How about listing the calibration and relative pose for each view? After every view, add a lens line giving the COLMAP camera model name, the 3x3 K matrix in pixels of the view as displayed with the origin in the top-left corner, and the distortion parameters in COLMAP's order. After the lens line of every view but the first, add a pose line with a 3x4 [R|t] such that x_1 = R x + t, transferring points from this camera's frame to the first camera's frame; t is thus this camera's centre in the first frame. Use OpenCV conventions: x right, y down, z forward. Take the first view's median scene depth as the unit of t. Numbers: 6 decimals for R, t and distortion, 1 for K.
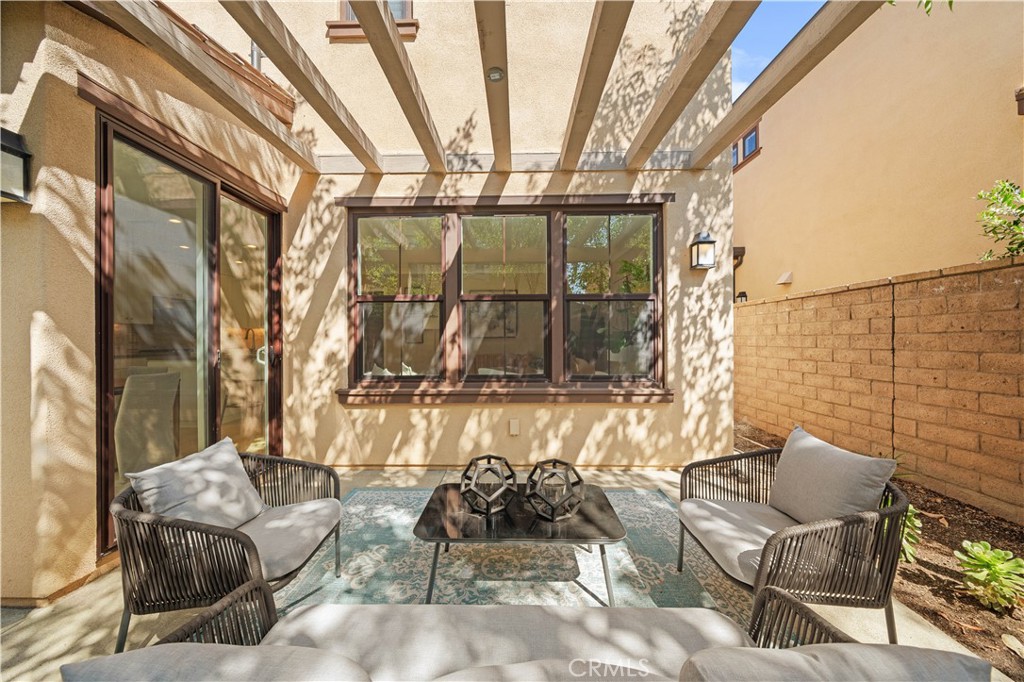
lens RADIAL K [[354.1, 0, 513.6], [0, 354.1, 338.6], [0, 0, 1]] dist [-0.007151, 0.000647]
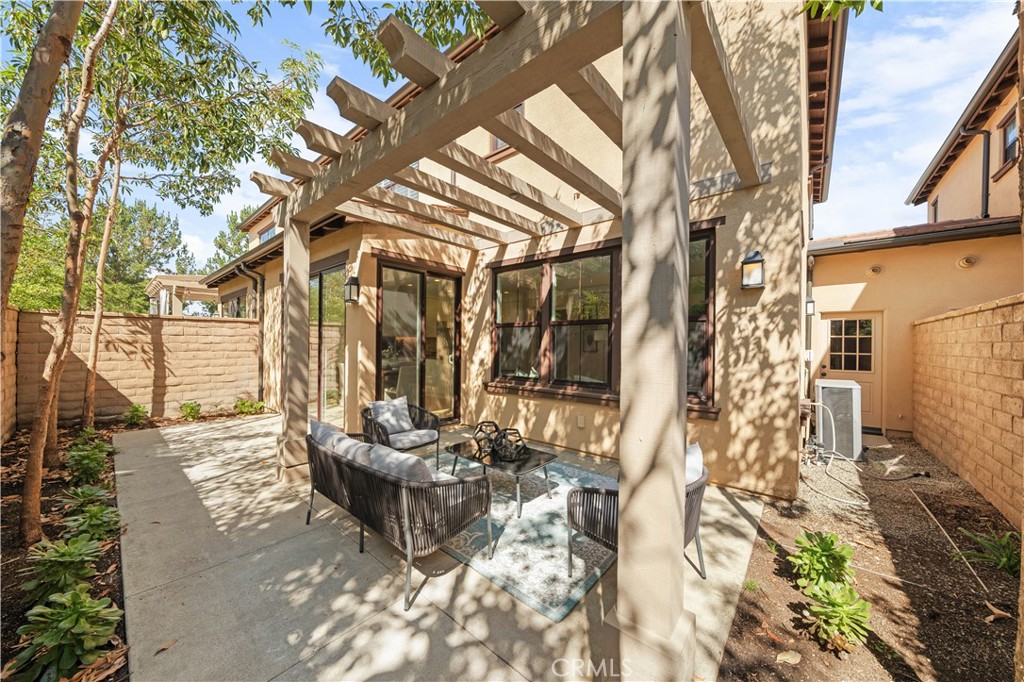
lens RADIAL K [[354.1, 0, 507.7], [0, 354.1, 342.2], [0, 0, 1]] dist [-0.007151, 0.000647]
pose [[0.763817, 0.011619, -0.645329, 0.638223], [-0.015936, 0.999873, -0.000860, -0.038818], [0.645236, 0.010940, 0.763905, -0.175557]]
